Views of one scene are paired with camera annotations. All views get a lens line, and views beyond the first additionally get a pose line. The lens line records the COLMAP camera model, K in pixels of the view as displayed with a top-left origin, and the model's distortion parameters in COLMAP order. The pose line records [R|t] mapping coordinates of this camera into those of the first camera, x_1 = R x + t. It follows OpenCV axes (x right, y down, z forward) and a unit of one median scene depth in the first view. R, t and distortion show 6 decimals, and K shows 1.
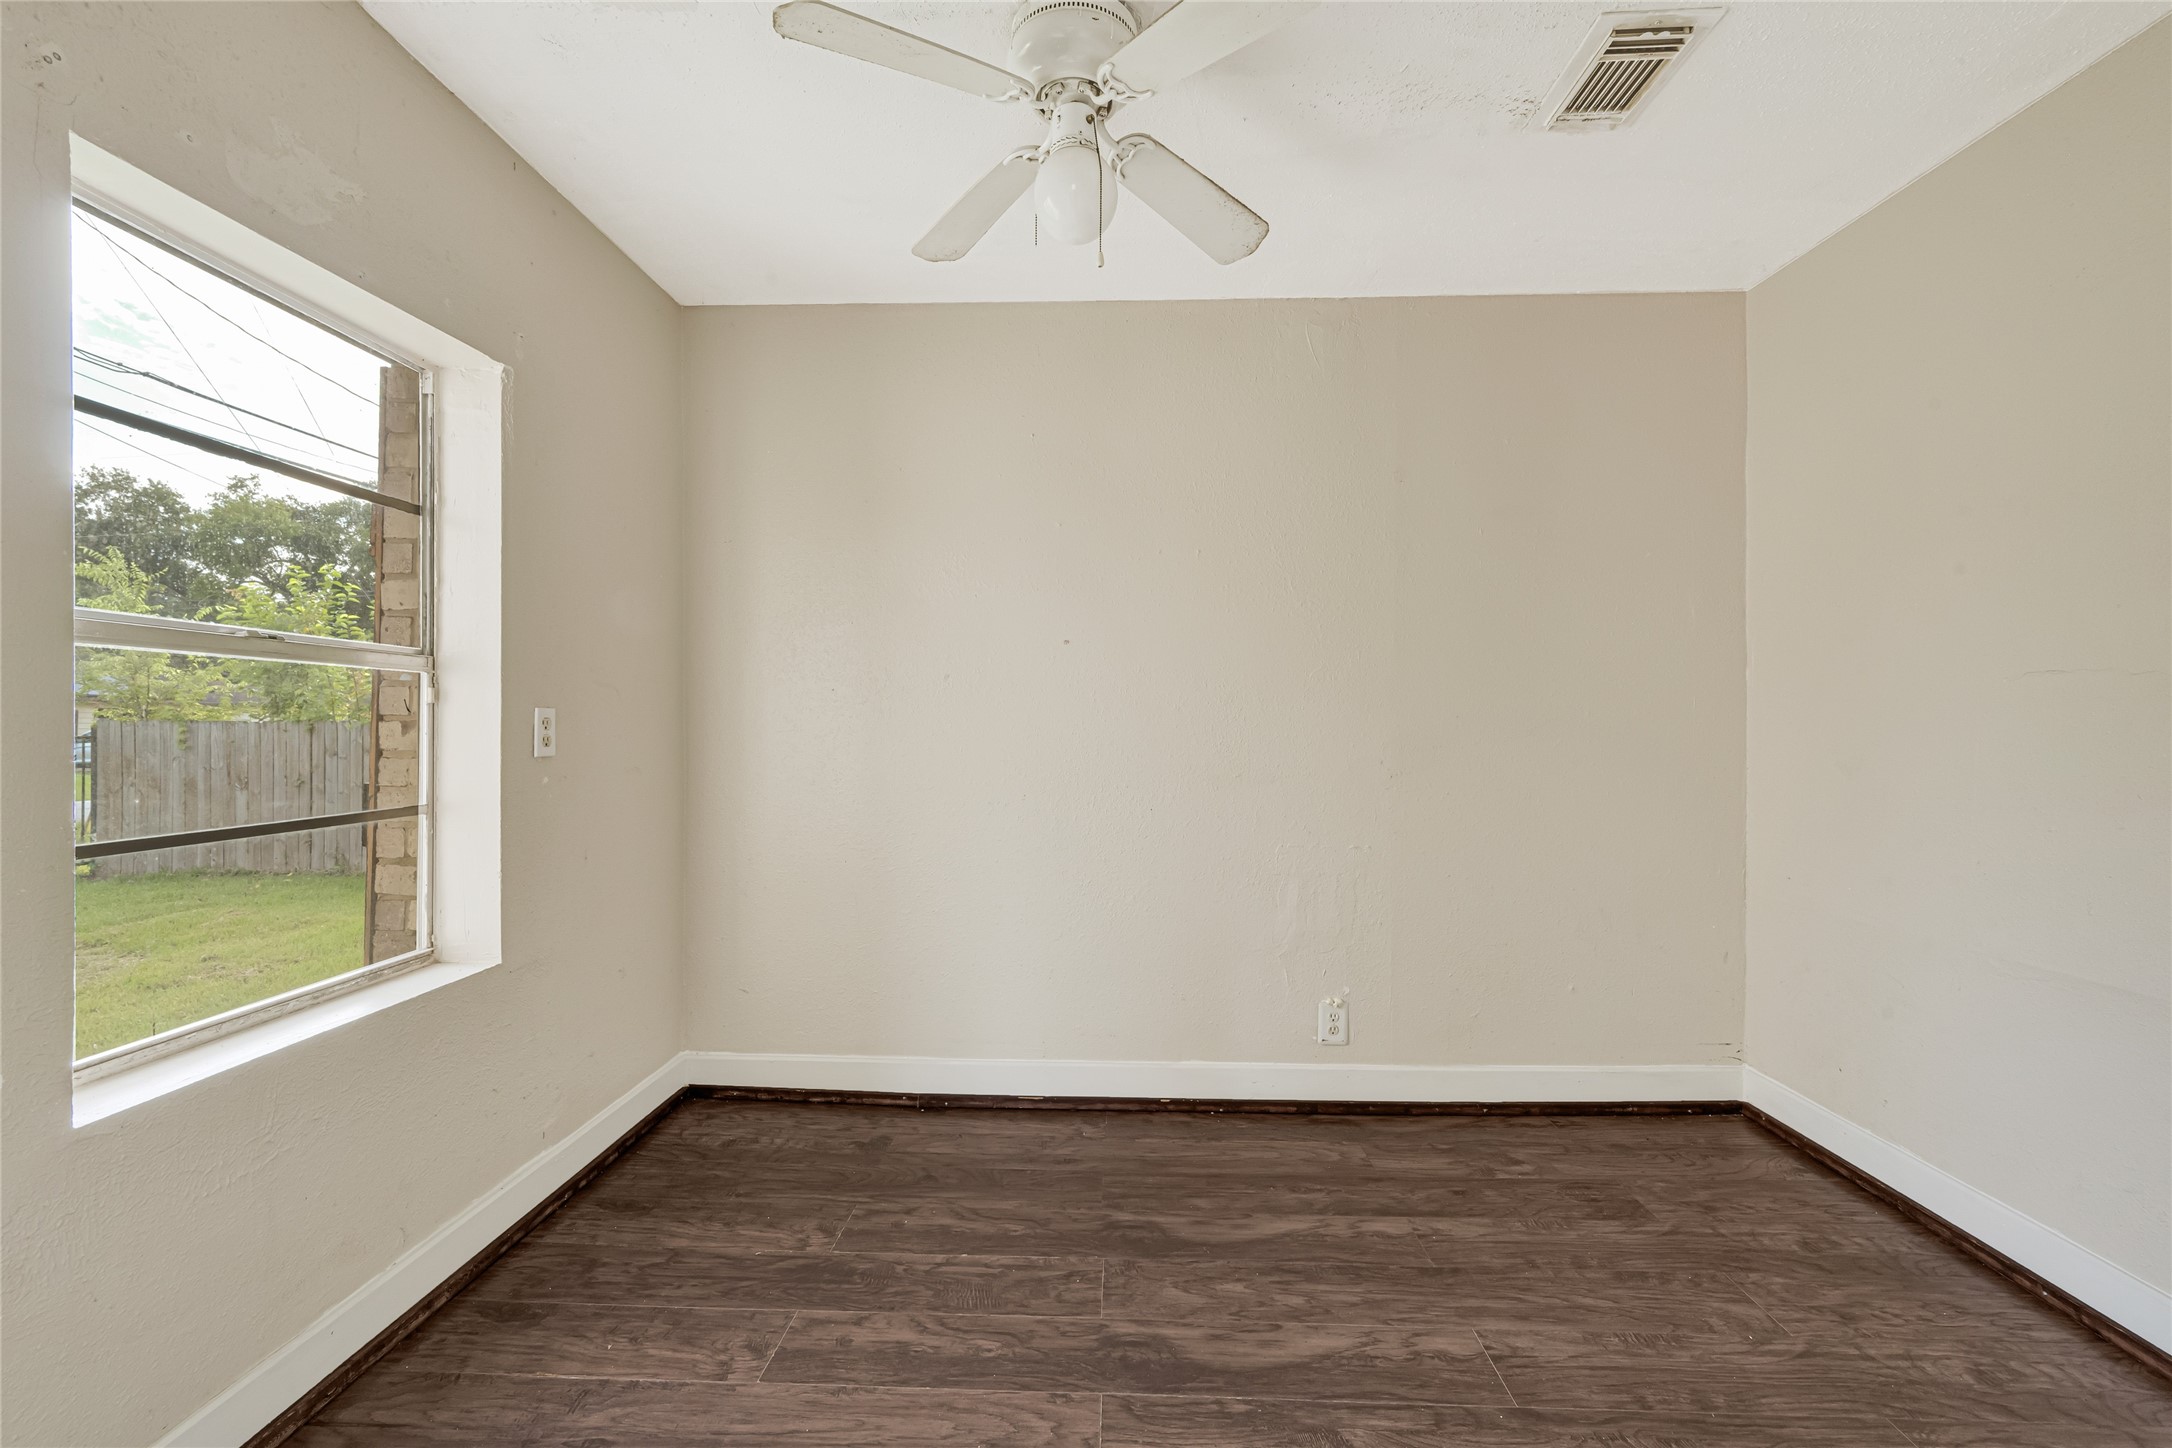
lens RADIAL K [[894.6, 0, 1077.0], [0, 894.6, 736.0], [0, 0, 1]] dist [-0.008197, 0.000796]
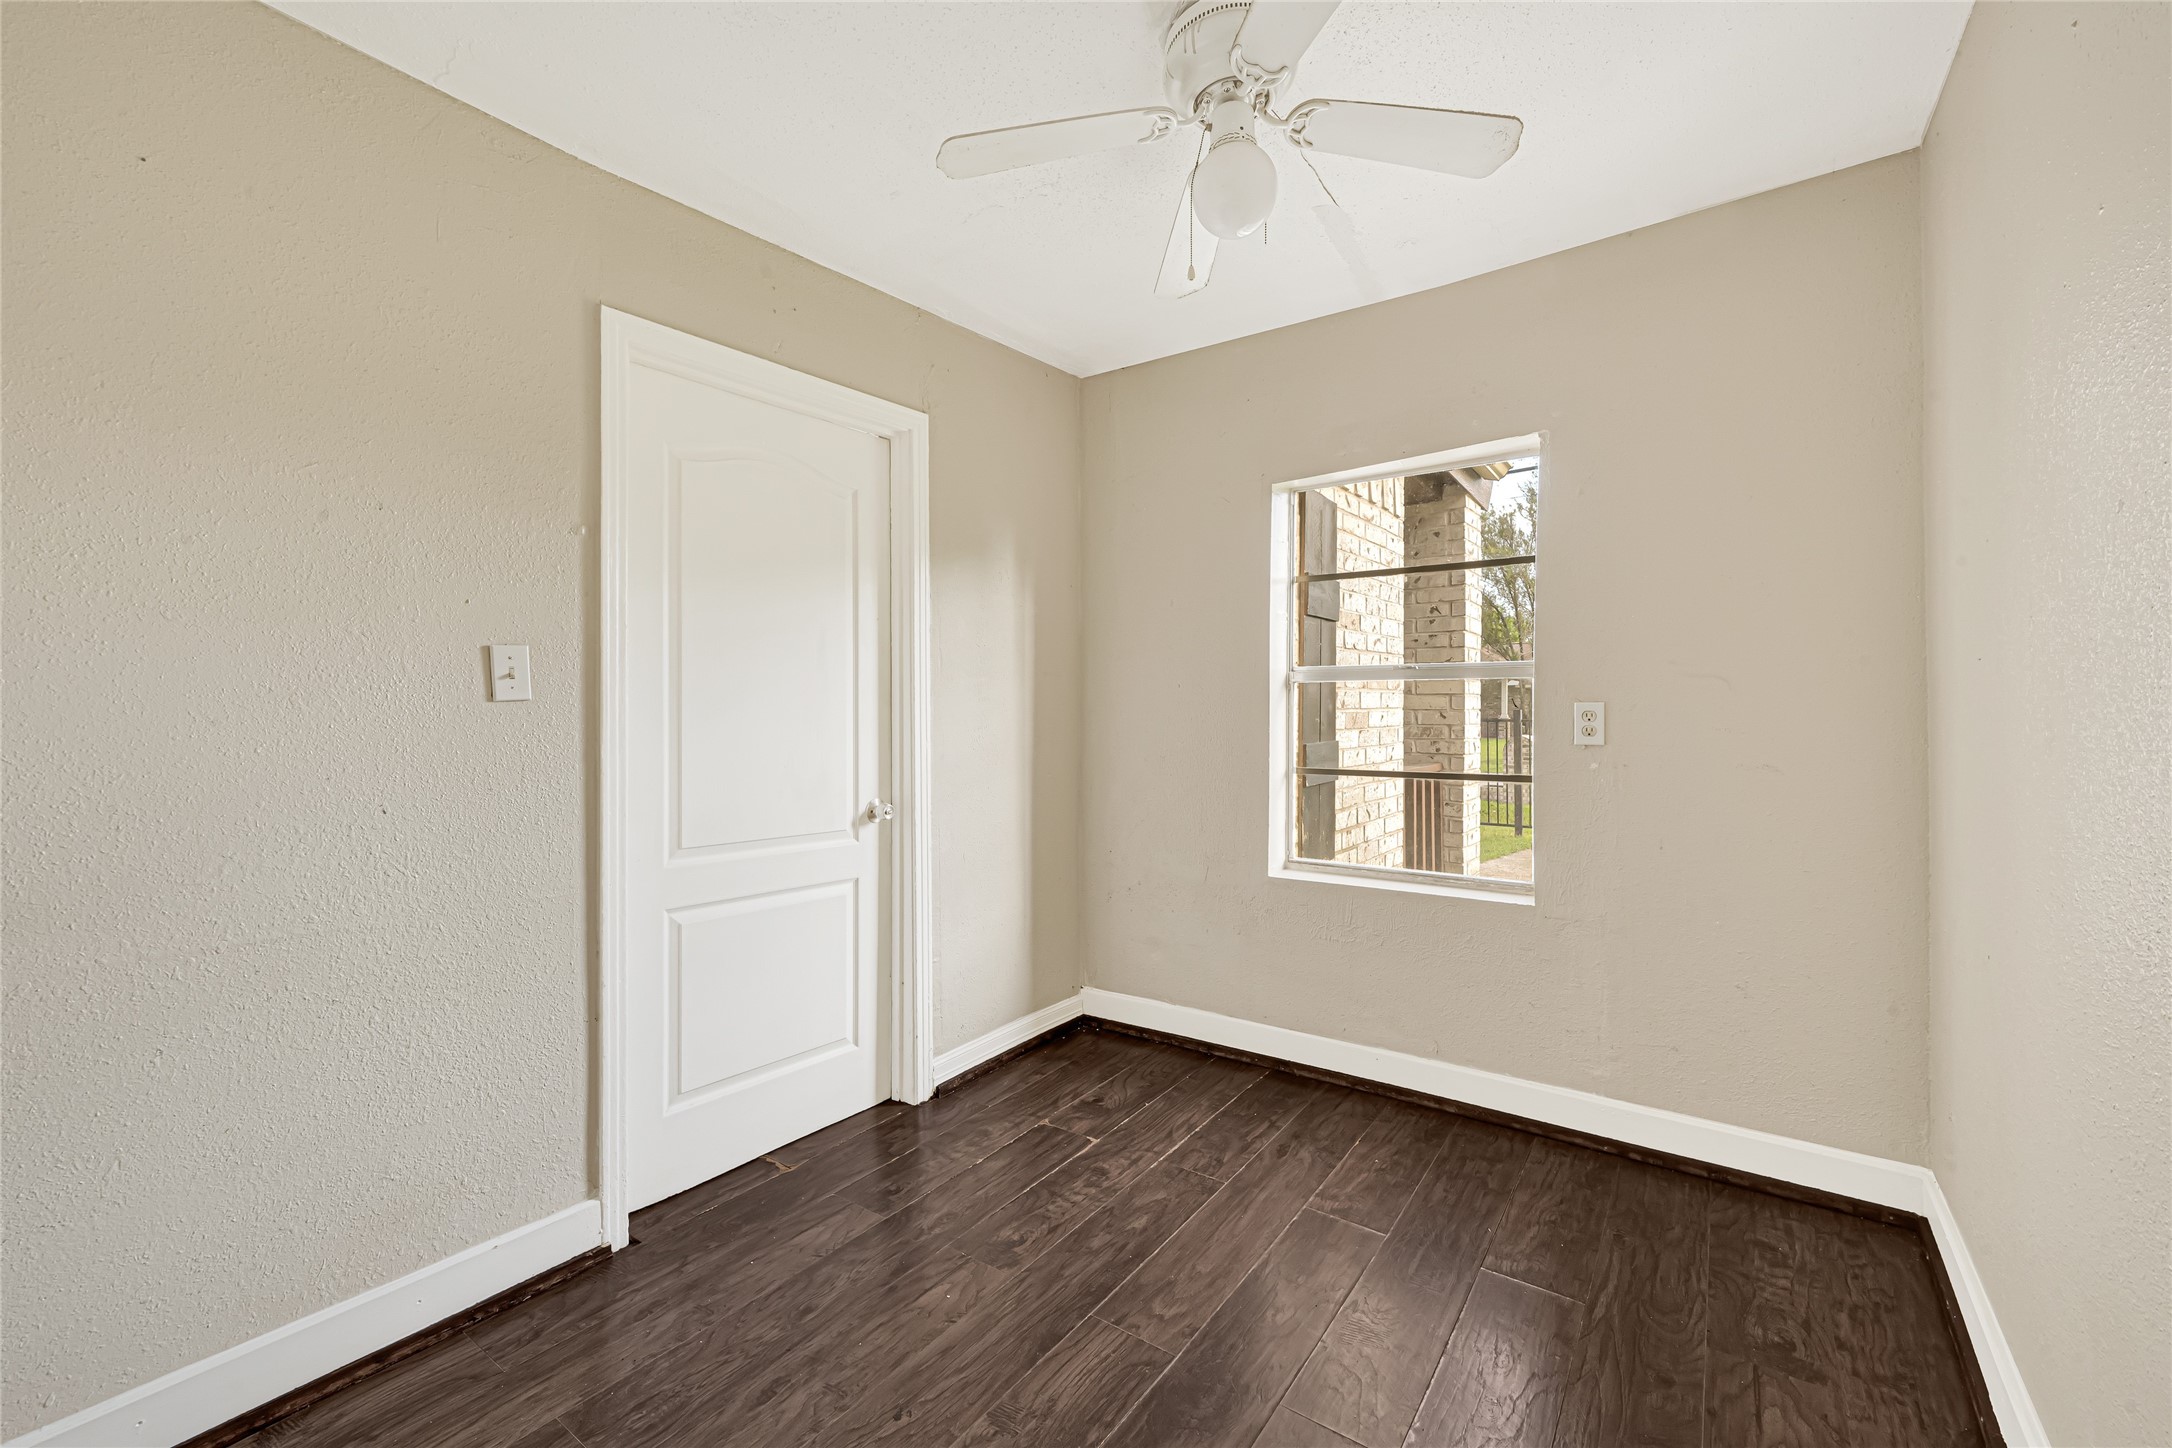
lens RADIAL K [[909.6, 0, 1088.0], [0, 909.6, 720.3], [0, 0, 1]] dist [0.011673, -0.000310]
pose [[-0.556009, 0.008760, -0.831130, 0.746194], [-0.005831, 0.999879, 0.014439, -0.022053], [0.831156, 0.012874, -0.555891, 1.146806]]
